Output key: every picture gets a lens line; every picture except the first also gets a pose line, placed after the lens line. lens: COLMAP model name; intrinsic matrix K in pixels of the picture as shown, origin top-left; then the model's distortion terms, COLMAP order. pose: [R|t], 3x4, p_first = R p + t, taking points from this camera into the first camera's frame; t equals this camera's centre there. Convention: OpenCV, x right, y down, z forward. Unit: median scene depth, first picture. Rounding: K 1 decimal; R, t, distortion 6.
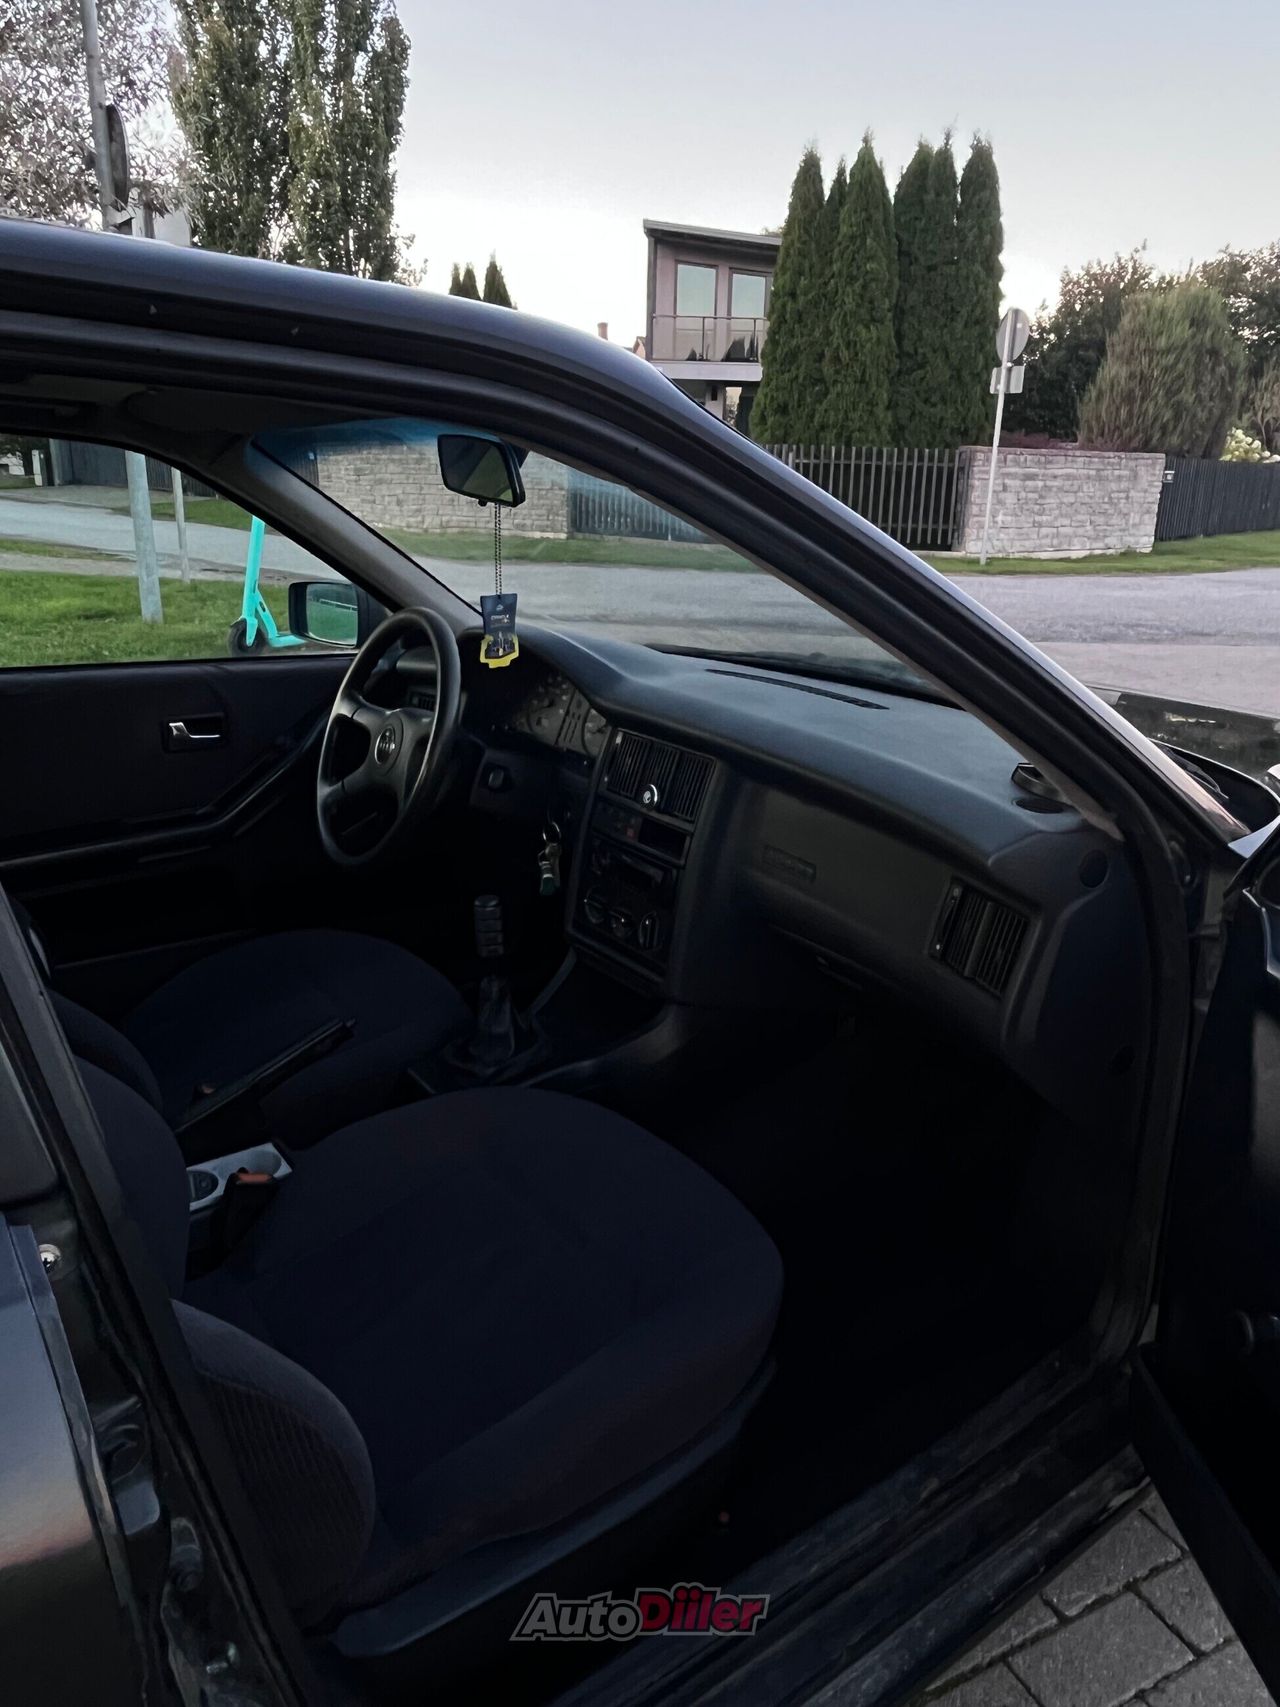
lens RADIAL K [[1255.3, 0, 683.5], [0, 1255.3, 866.6], [0, 0, 1]] dist [-0.073469, 0.068409]
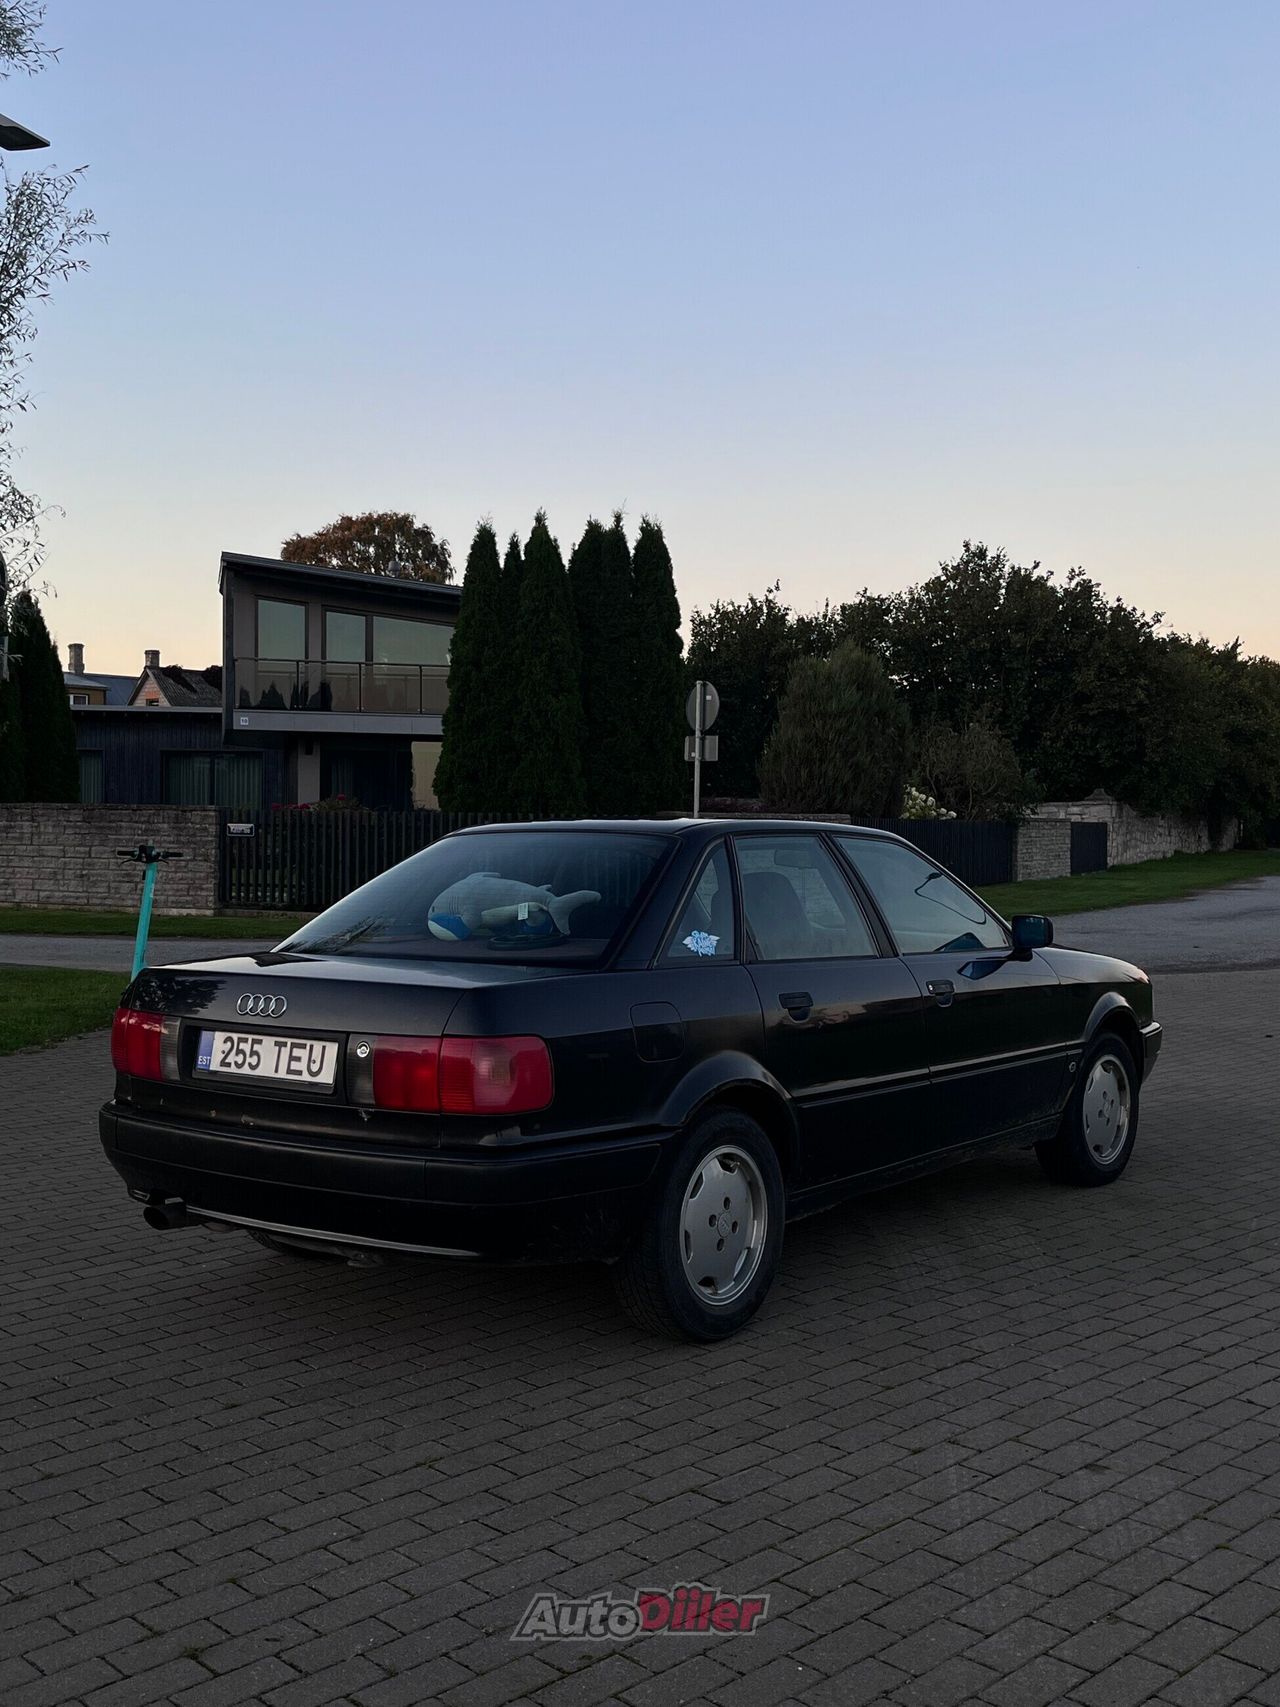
lens RADIAL K [[1801.6, 0, 640.0], [0, 1801.6, 853.5], [0, 0, 1]] dist [-0.012228, -0.005471]
pose [[0.964449, -0.013316, 0.263934, -0.144789], [0.089247, 0.956466, -0.277864, 0.076016], [-0.248743, 0.291541, 0.923651, -0.261860]]
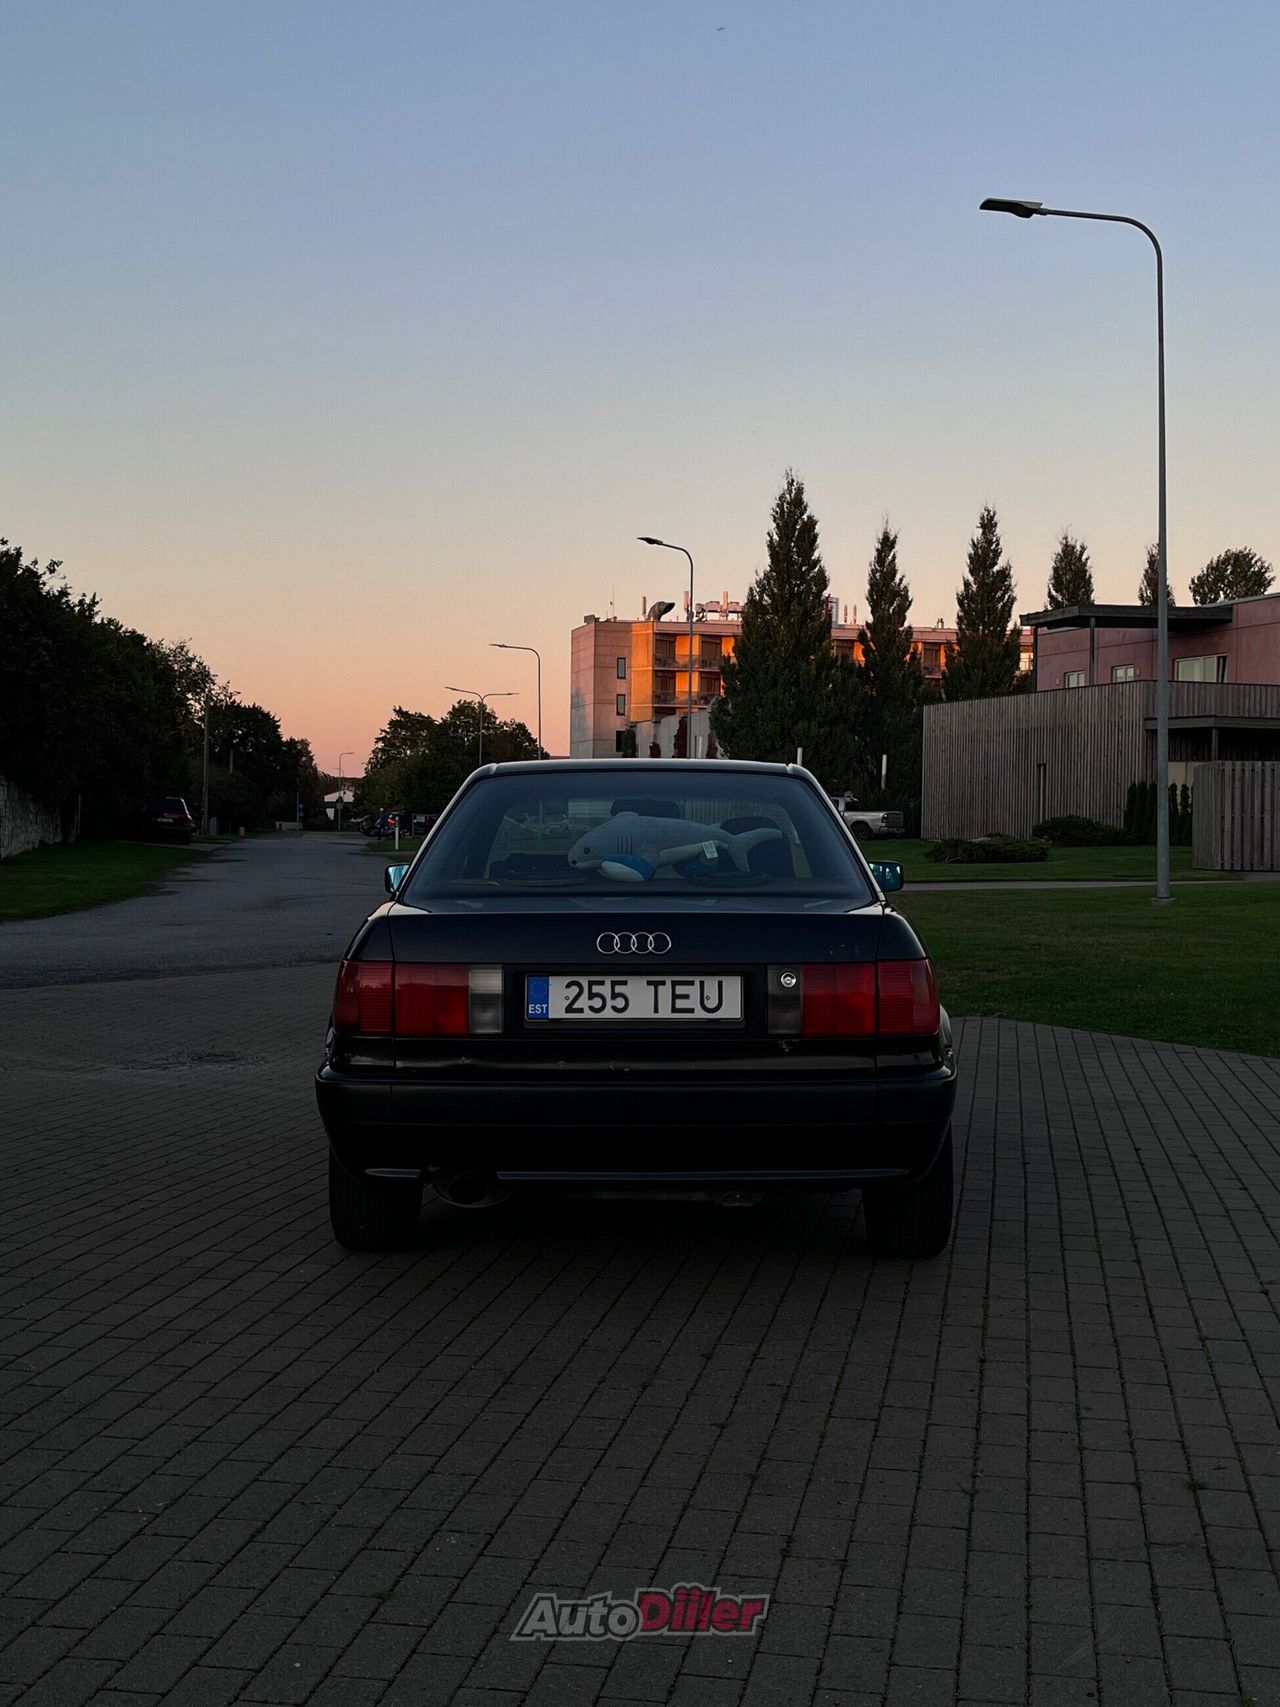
lens RADIAL K [[2150.2, 0, 640.0], [0, 2150.2, 853.5], [0, 0, 1]] dist [0.014672, -0.102612]
pose [[0.629734, -0.020019, 0.776553, -0.353141], [0.240554, 0.955554, -0.170439, 0.058391], [-0.738627, 0.294134, 0.606561, -0.183907]]
